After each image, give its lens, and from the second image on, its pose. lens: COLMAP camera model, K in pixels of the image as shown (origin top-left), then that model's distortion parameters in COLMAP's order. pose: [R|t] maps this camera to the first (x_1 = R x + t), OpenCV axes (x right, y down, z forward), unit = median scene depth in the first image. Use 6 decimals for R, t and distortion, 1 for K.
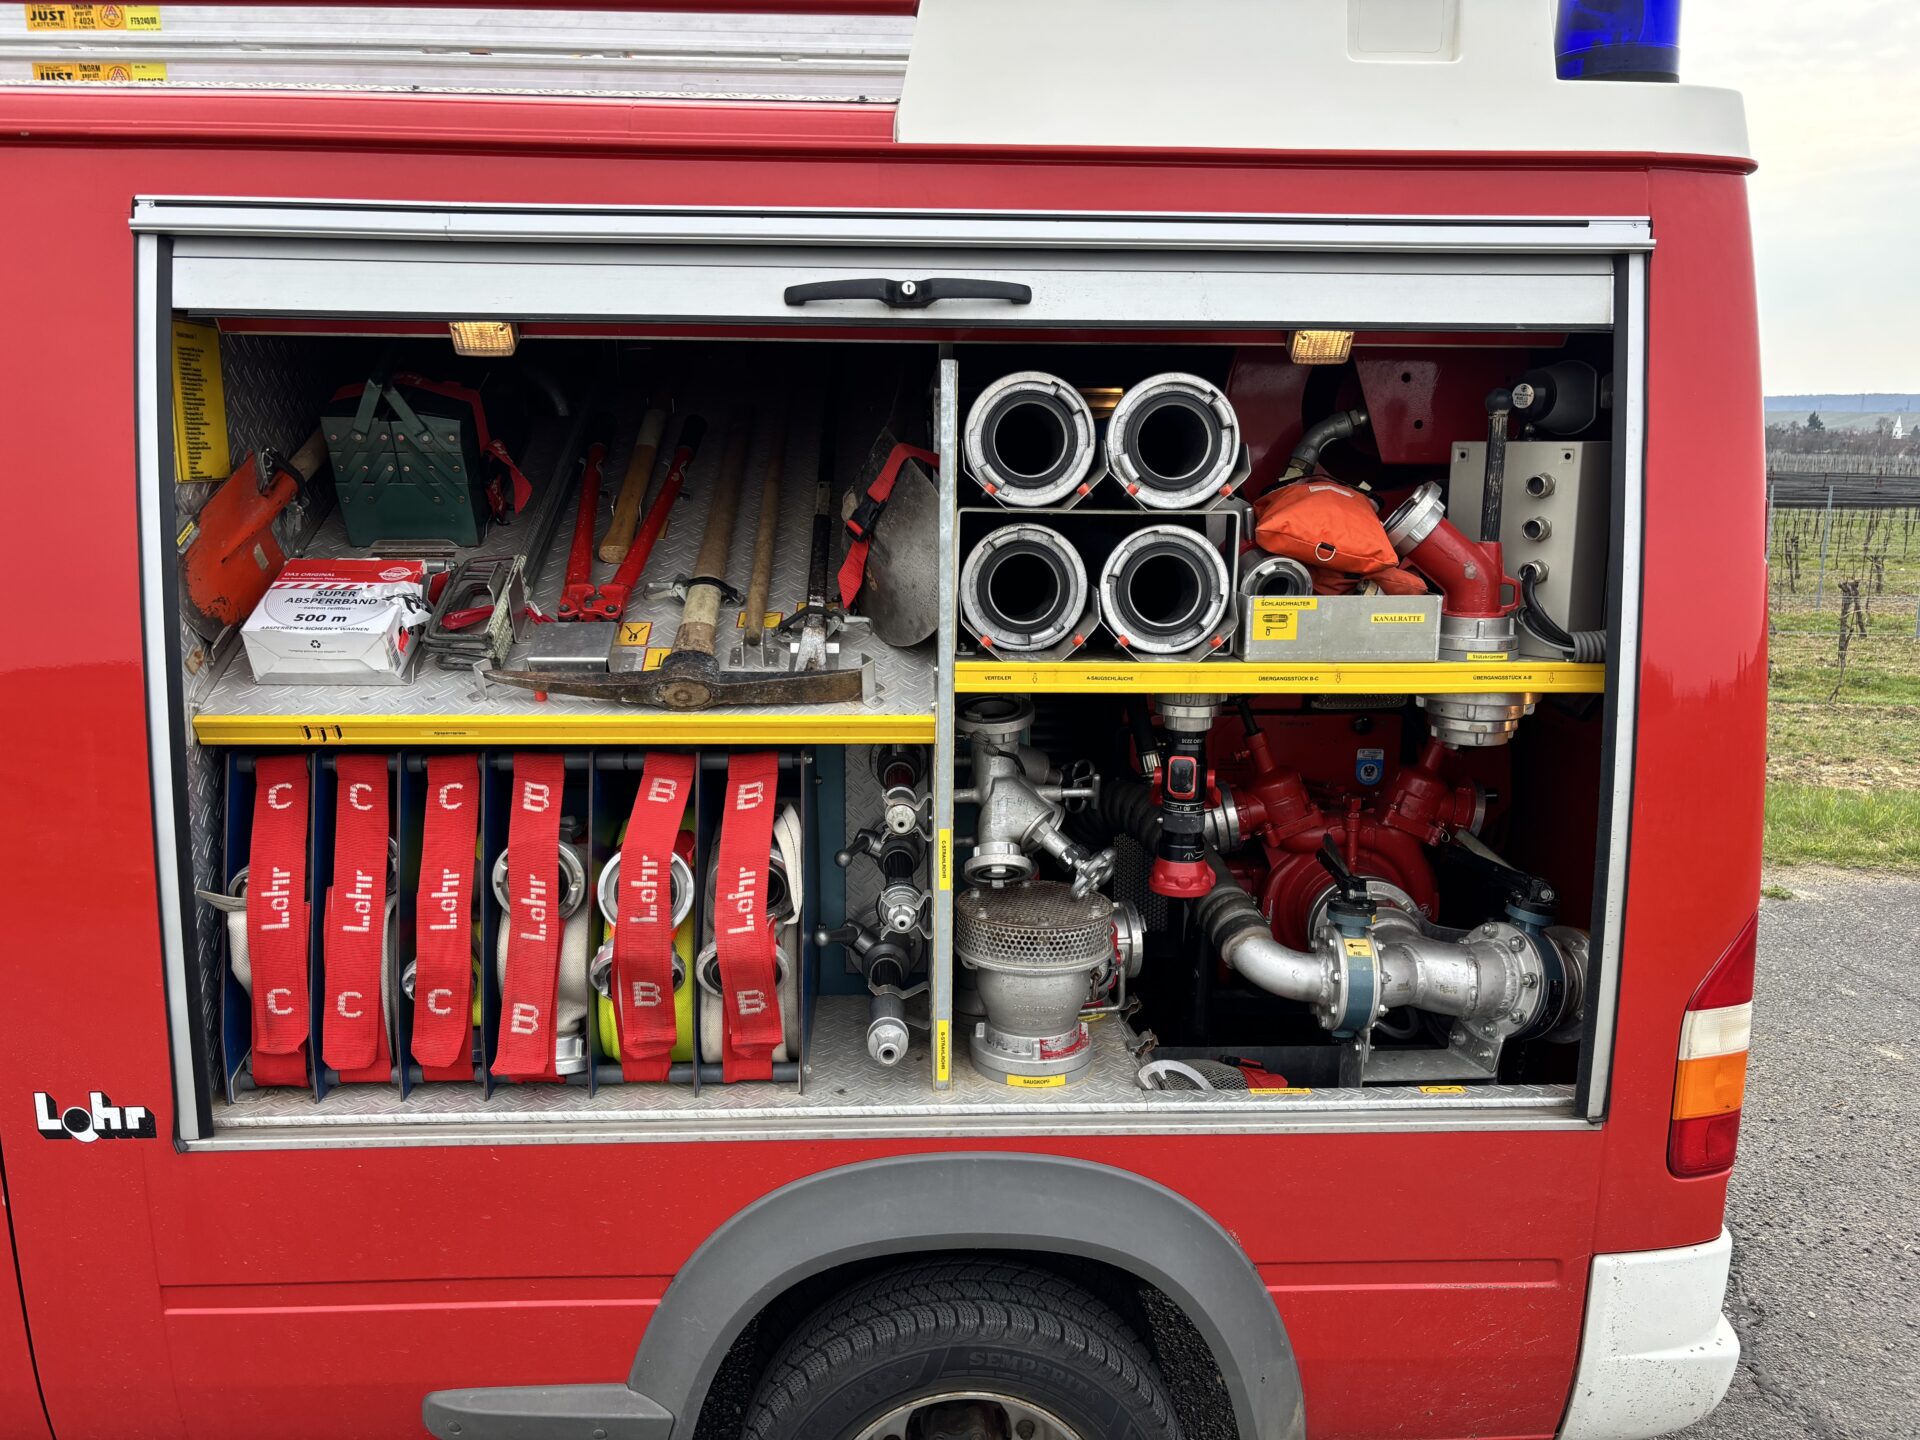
lens RADIAL K [[1494.4, 0, 960.0], [0, 1494.4, 720.0], [0, 0, 1]] dist [0.030985, -0.052667]
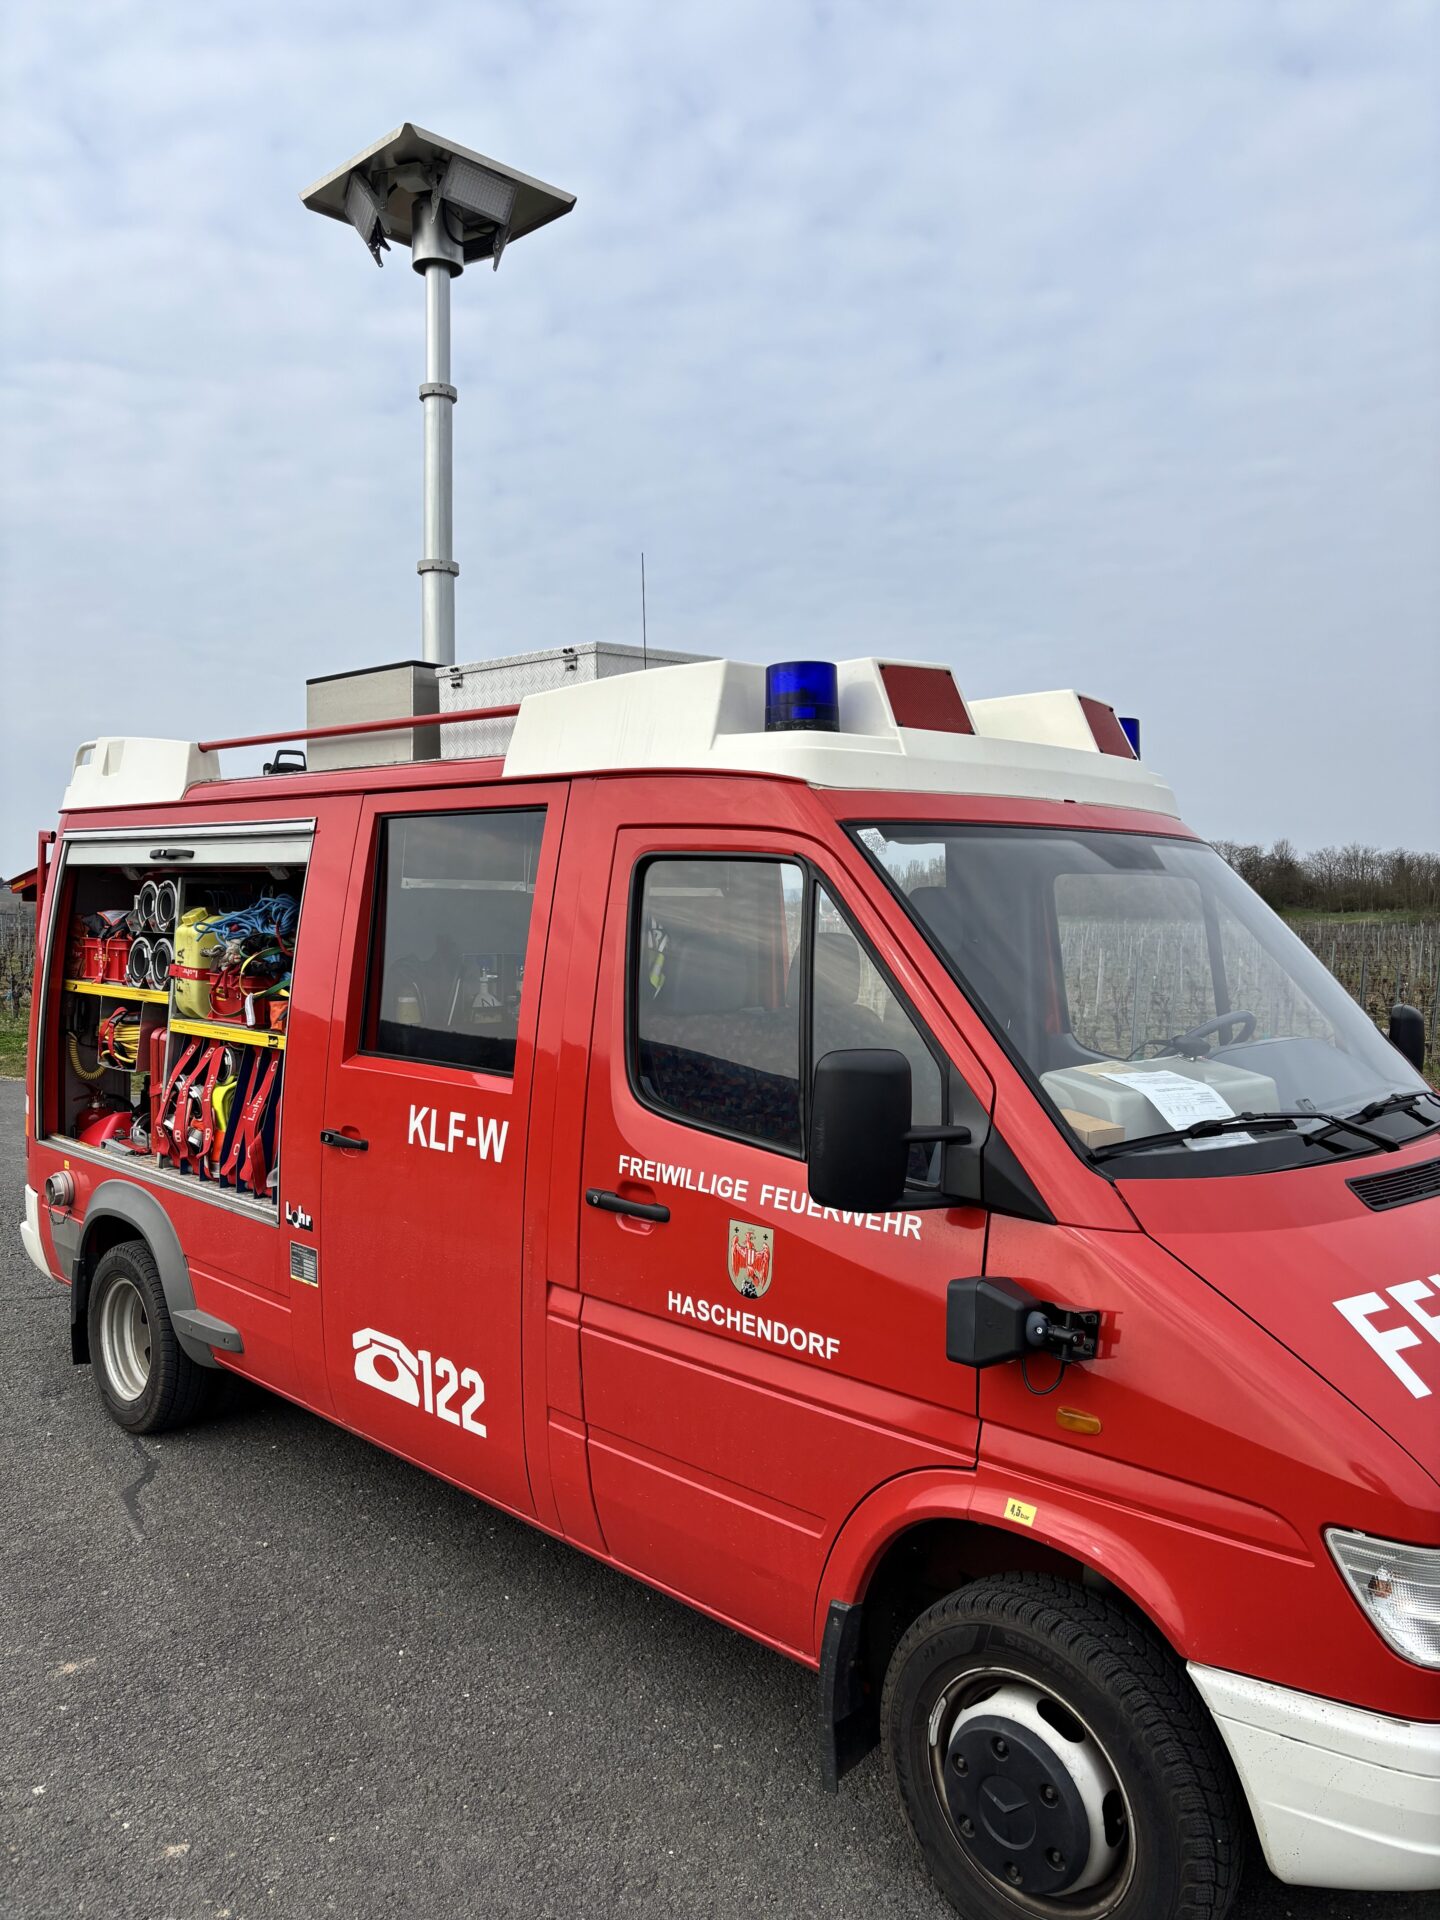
lens RADIAL K [[1279.4, 0, 720.5], [0, 1279.4, 893.6], [0, 0, 1]] dist [0.007571, 0.000264]
pose [[0.726182, 0.002876, -0.687497, 2.501570], [-0.136830, 0.980590, -0.140428, -0.028753], [0.673749, 0.196047, 0.712481, 0.036683]]
